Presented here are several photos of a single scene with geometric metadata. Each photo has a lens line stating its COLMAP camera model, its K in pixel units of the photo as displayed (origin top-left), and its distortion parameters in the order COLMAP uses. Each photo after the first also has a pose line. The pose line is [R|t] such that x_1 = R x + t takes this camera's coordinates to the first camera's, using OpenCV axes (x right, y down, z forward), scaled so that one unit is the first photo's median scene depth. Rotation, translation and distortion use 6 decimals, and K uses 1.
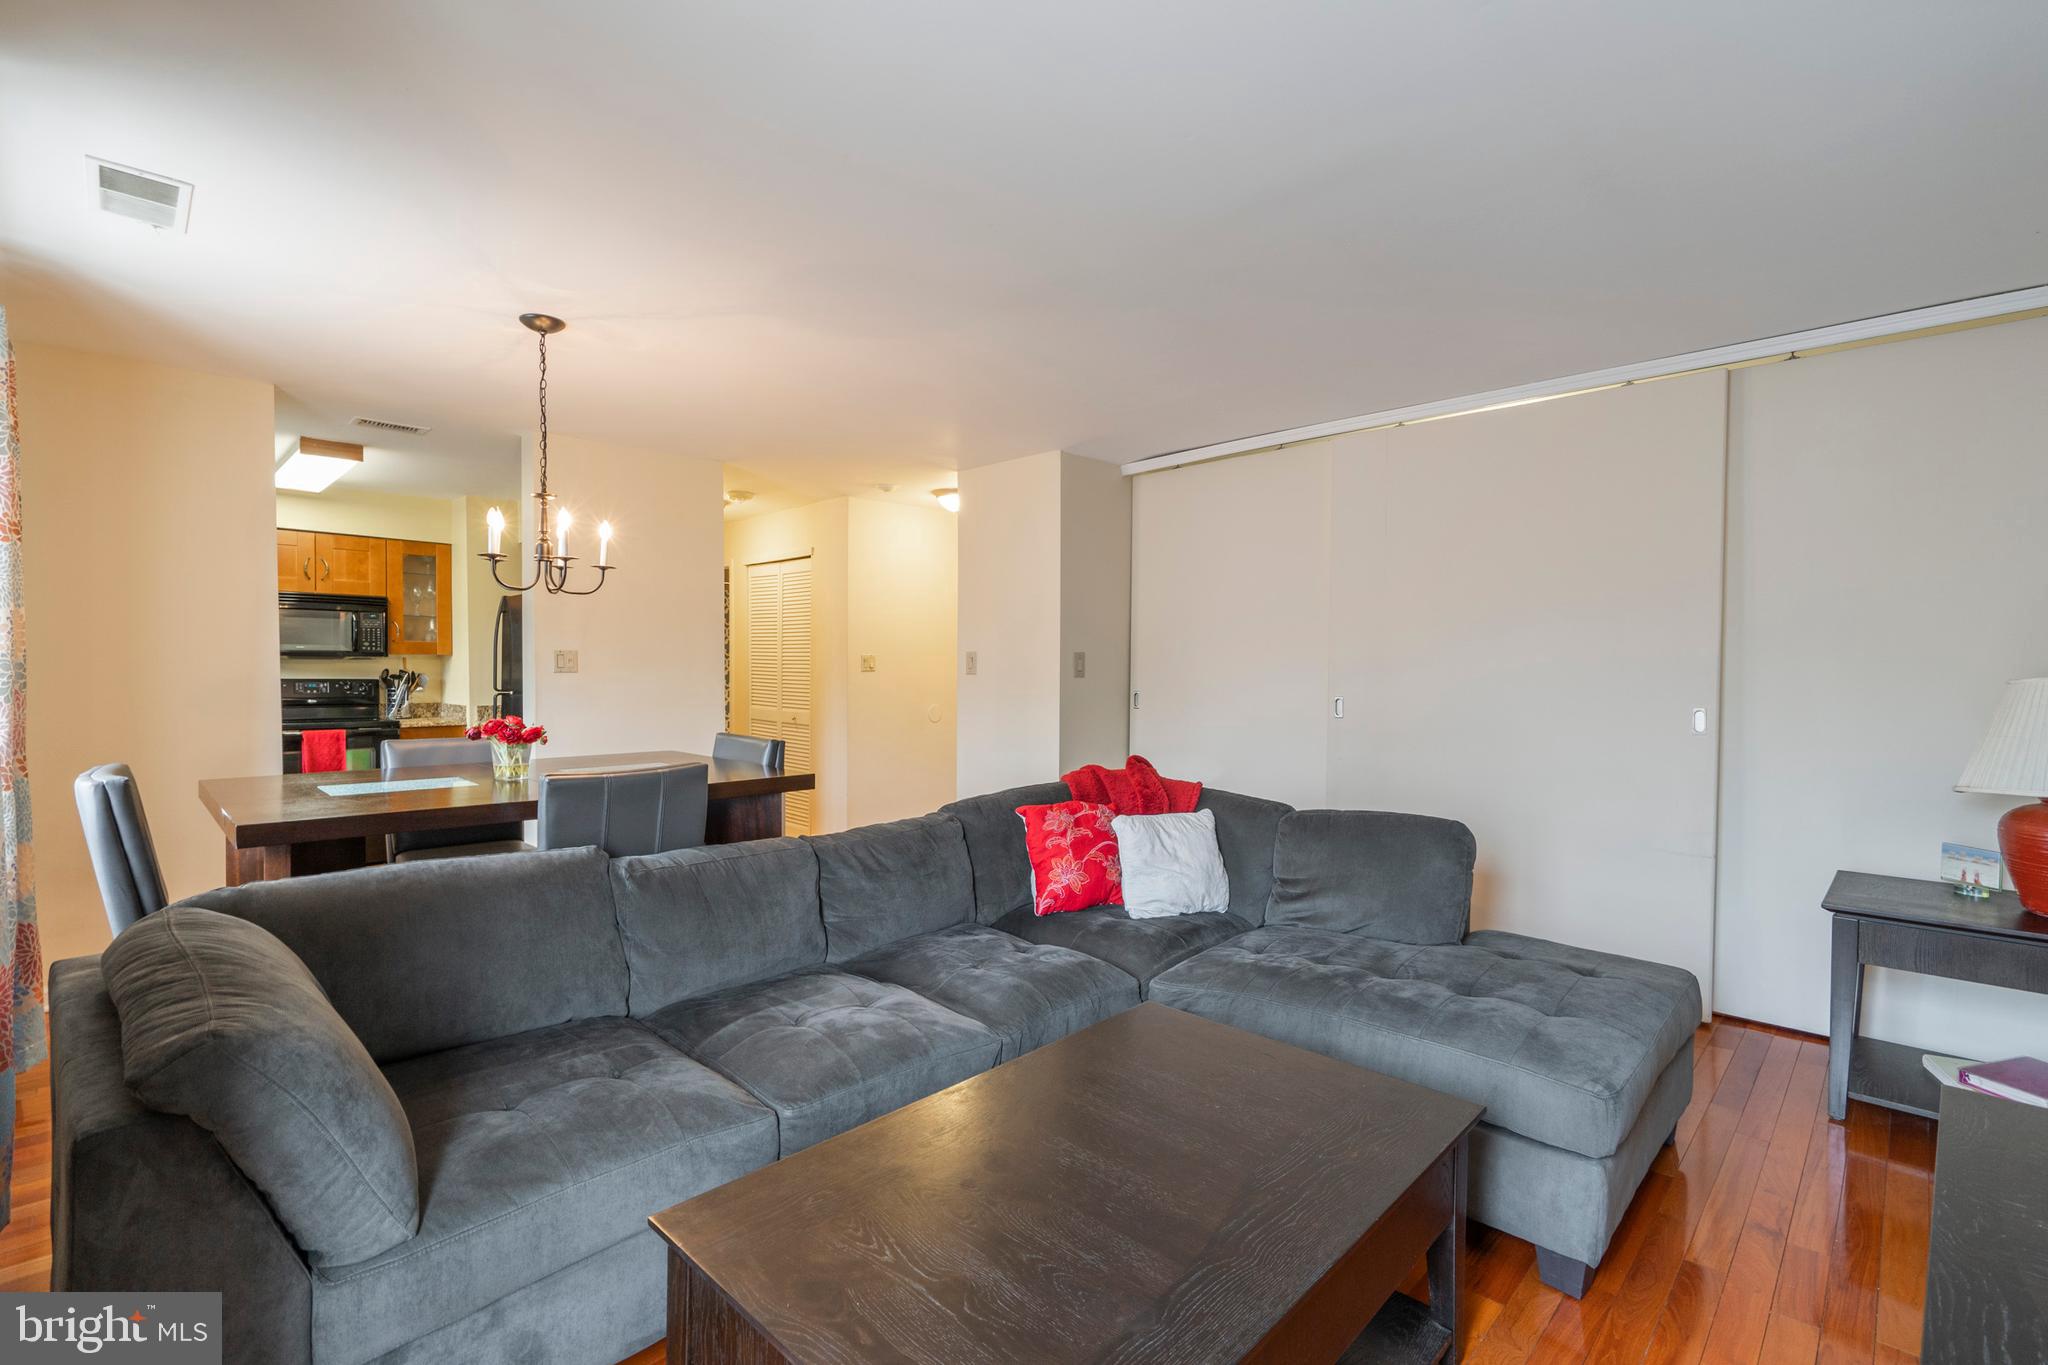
lens RADIAL K [[938.8, 0, 1030.7], [0, 938.8, 680.5], [0, 0, 1]] dist [-0.008172, 0.003570]
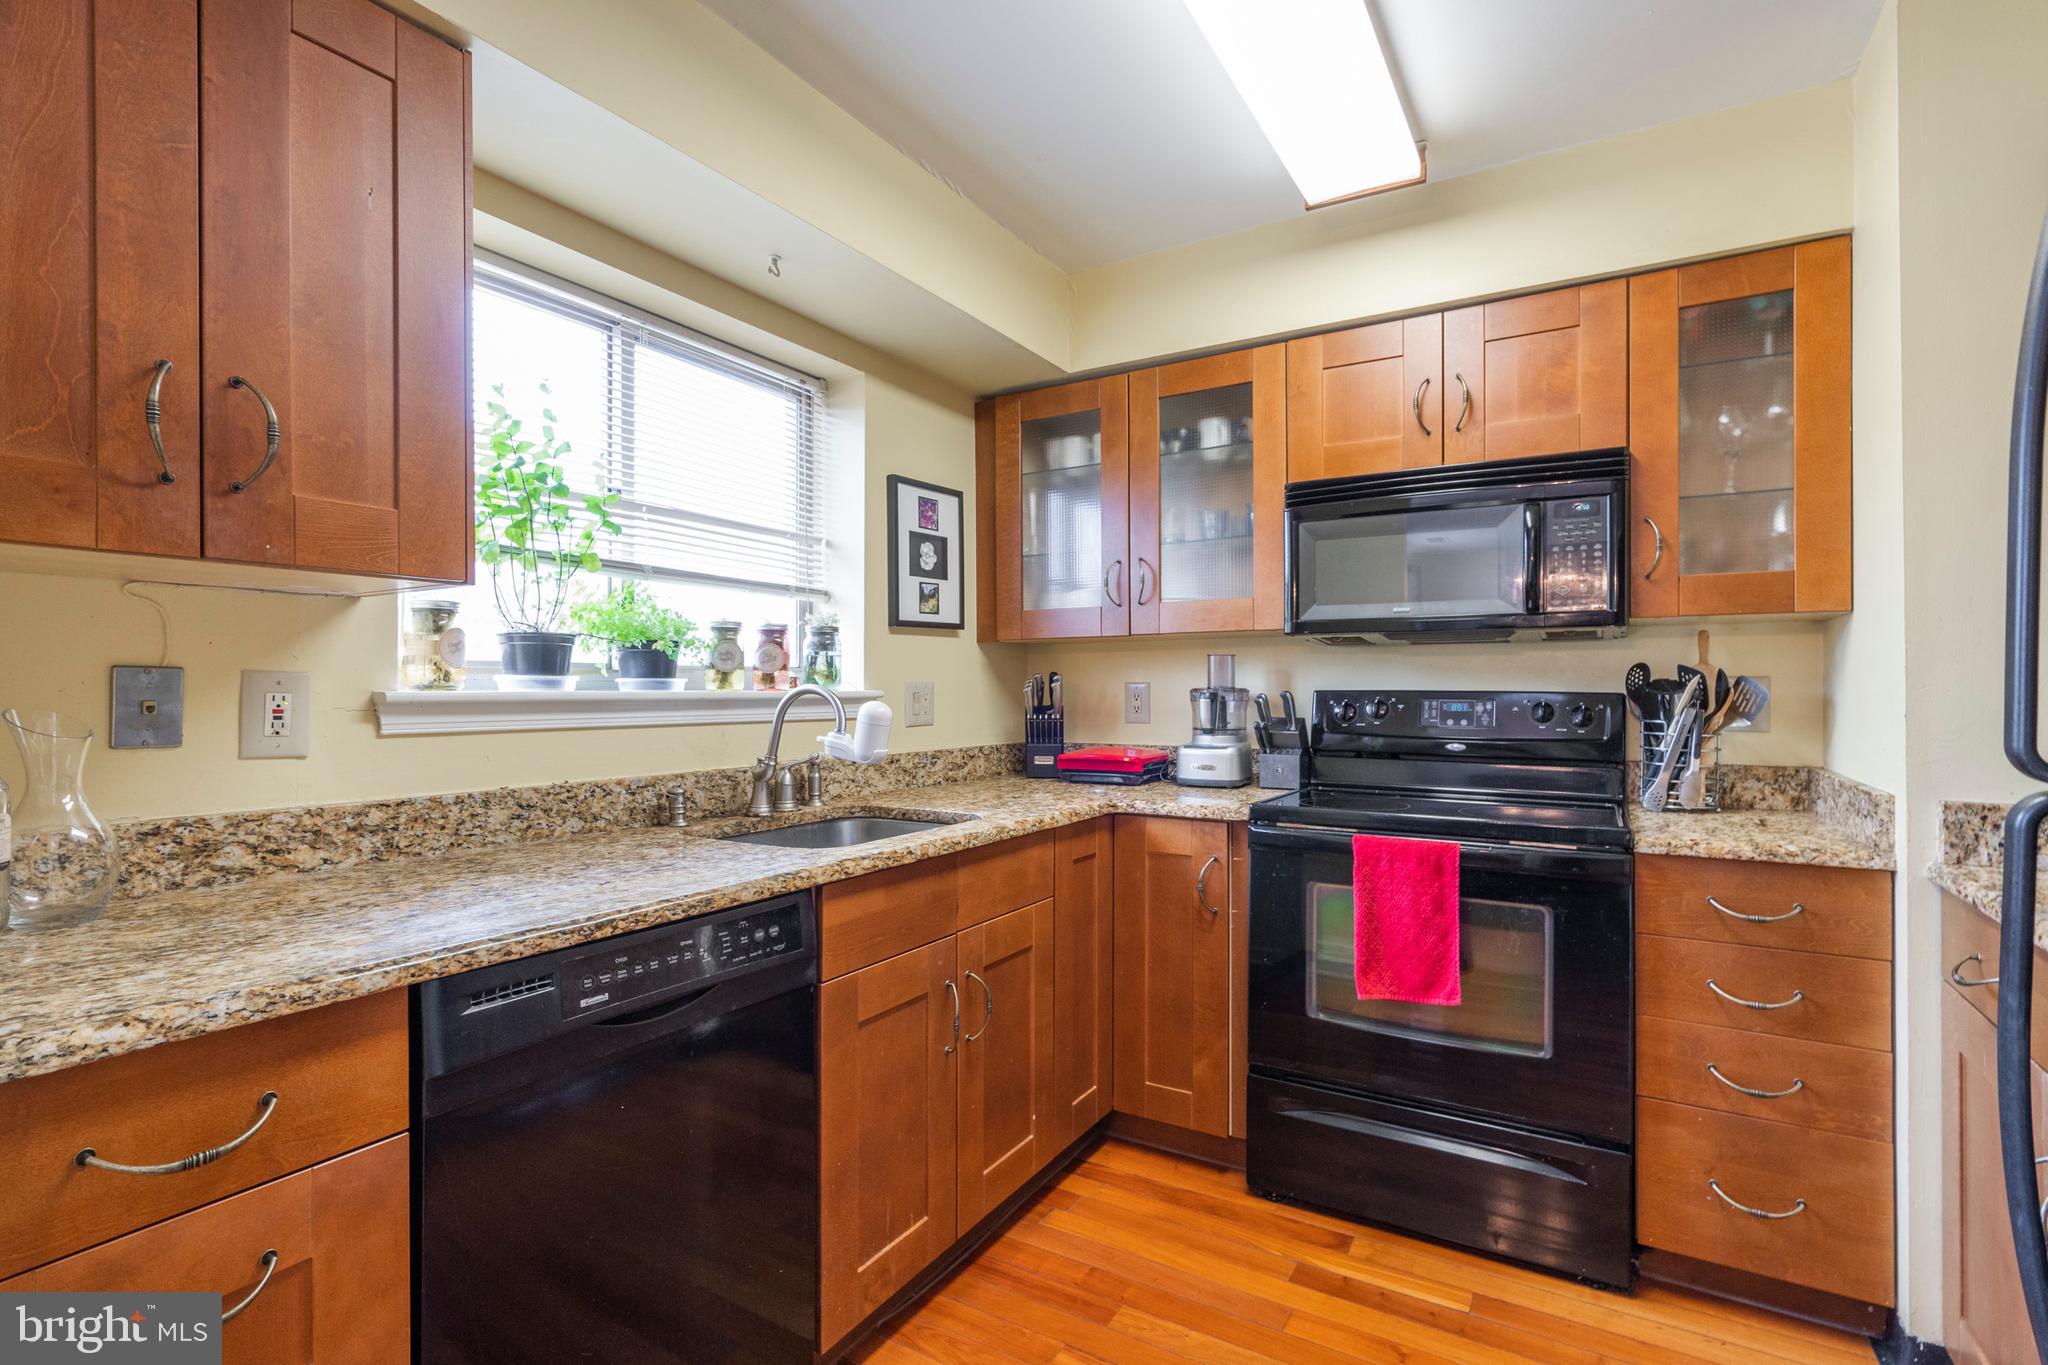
lens RADIAL K [[938.8, 0, 1008.6], [0, 938.8, 690.3], [0, 0, 1]] dist [-0.008172, 0.003570]
pose [[0.216127, 0.001422, -0.976364, -0.402251], [-0.013785, 0.999904, -0.001595, 0.001300], [0.976268, 0.013804, 0.216126, 0.701005]]
